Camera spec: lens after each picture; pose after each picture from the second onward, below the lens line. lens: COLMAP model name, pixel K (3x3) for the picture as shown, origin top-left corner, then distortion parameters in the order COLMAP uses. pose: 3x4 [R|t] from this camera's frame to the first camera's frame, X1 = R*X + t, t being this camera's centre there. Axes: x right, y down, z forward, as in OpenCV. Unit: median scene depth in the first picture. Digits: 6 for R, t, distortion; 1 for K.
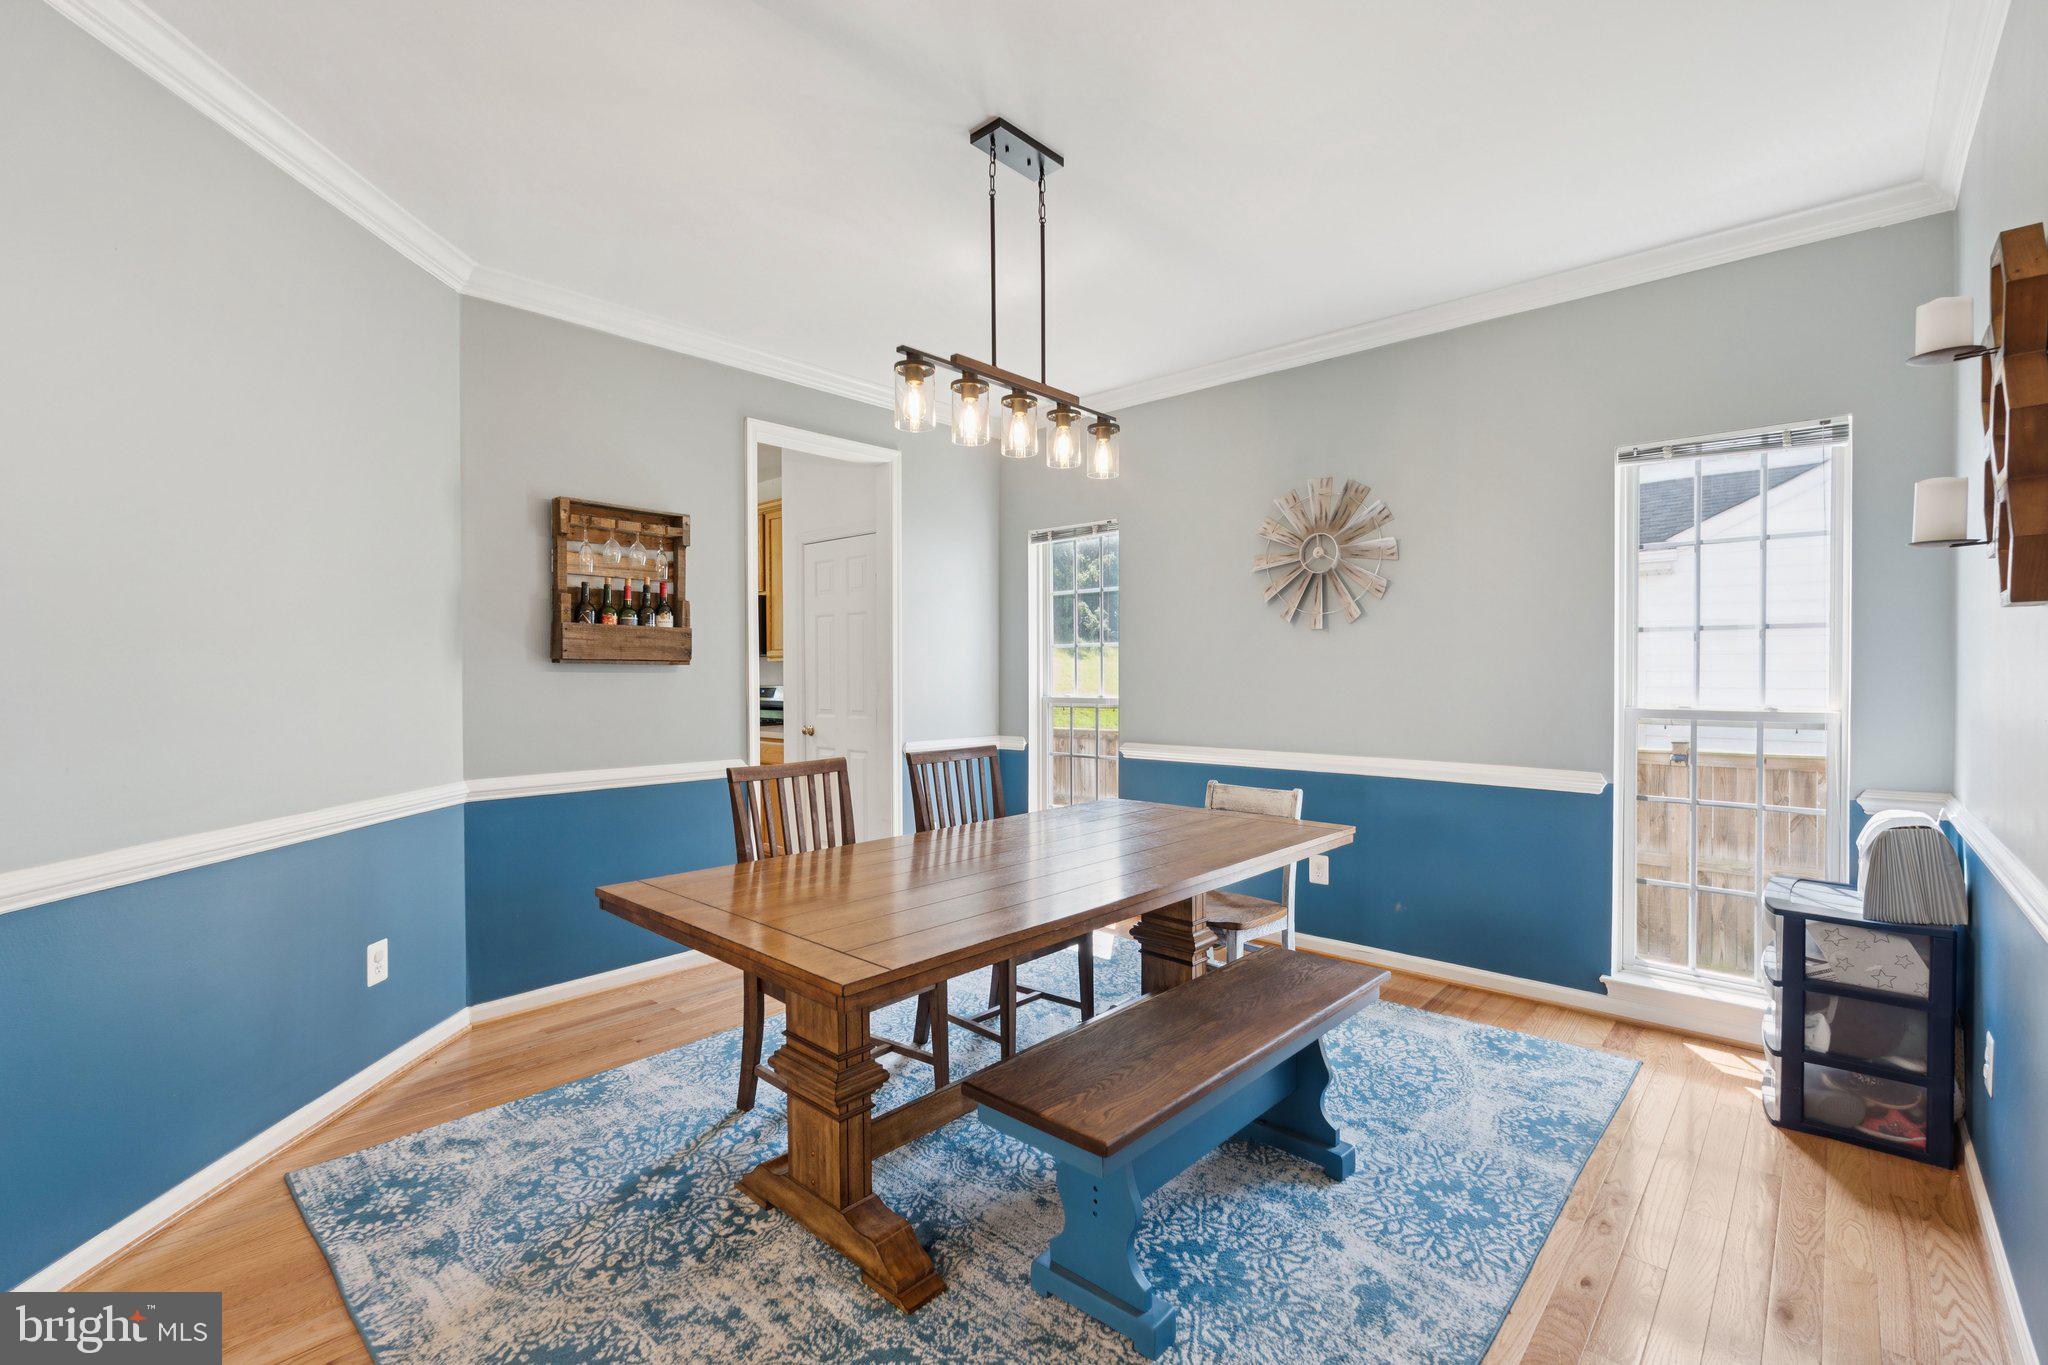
lens RADIAL K [[918.9, 0, 1021.7], [0, 918.9, 677.6], [0, 0, 1]] dist [0.002374, 0.000874]
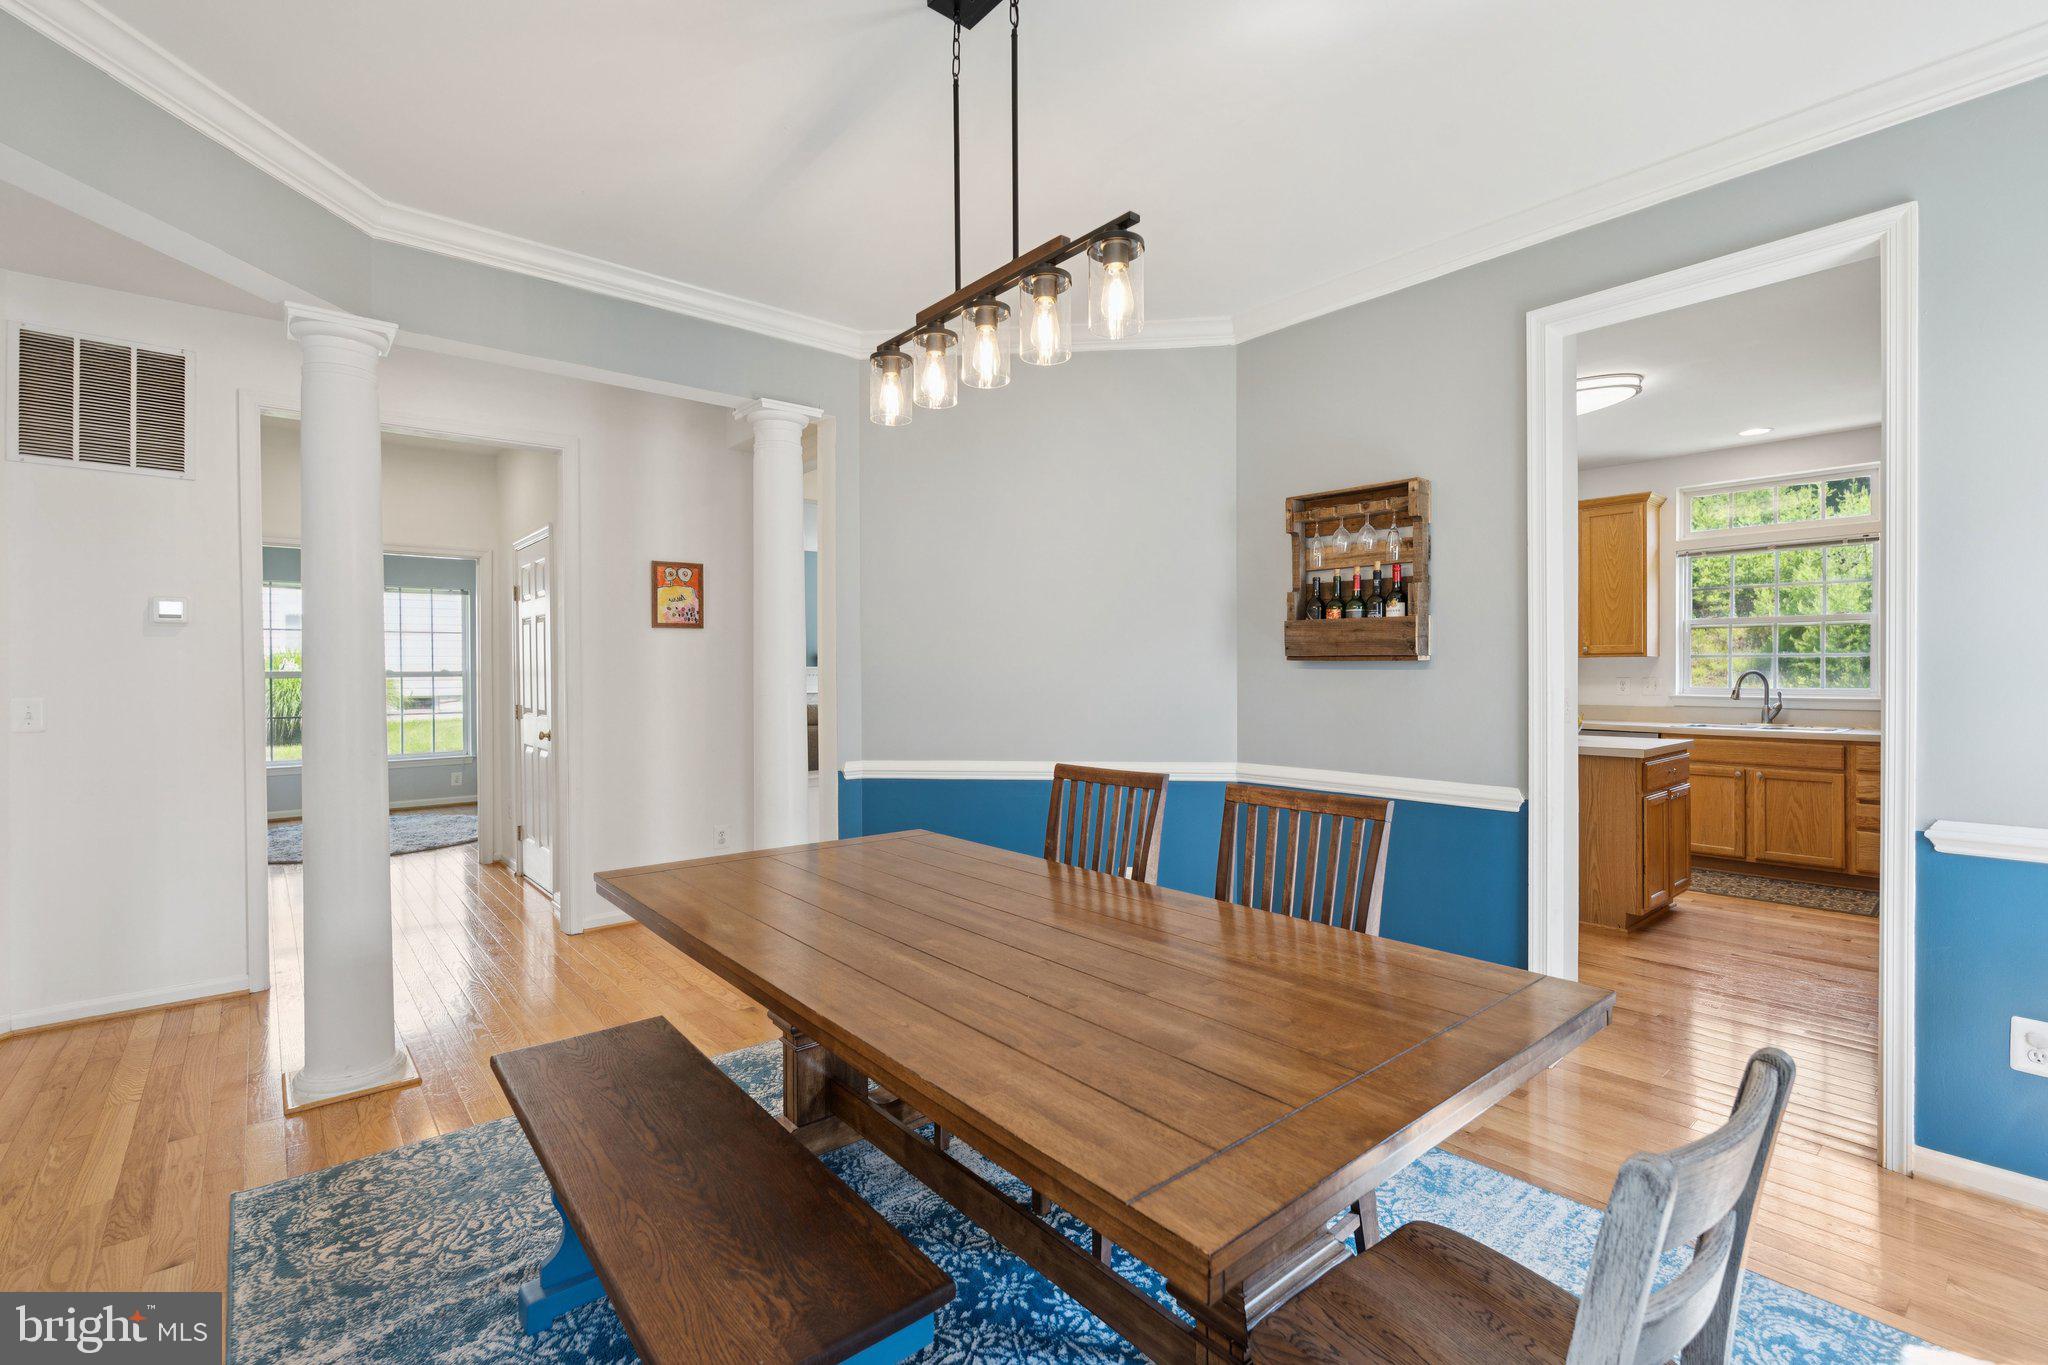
lens RADIAL K [[918.9, 0, 1019.5], [0, 918.9, 673.2], [0, 0, 1]] dist [0.002374, 0.000874]
pose [[-0.139881, 0.008913, -0.990128, 0.529446], [-0.008003, 0.999917, 0.010132, -0.009299], [0.990136, 0.009341, -0.139798, 0.814158]]
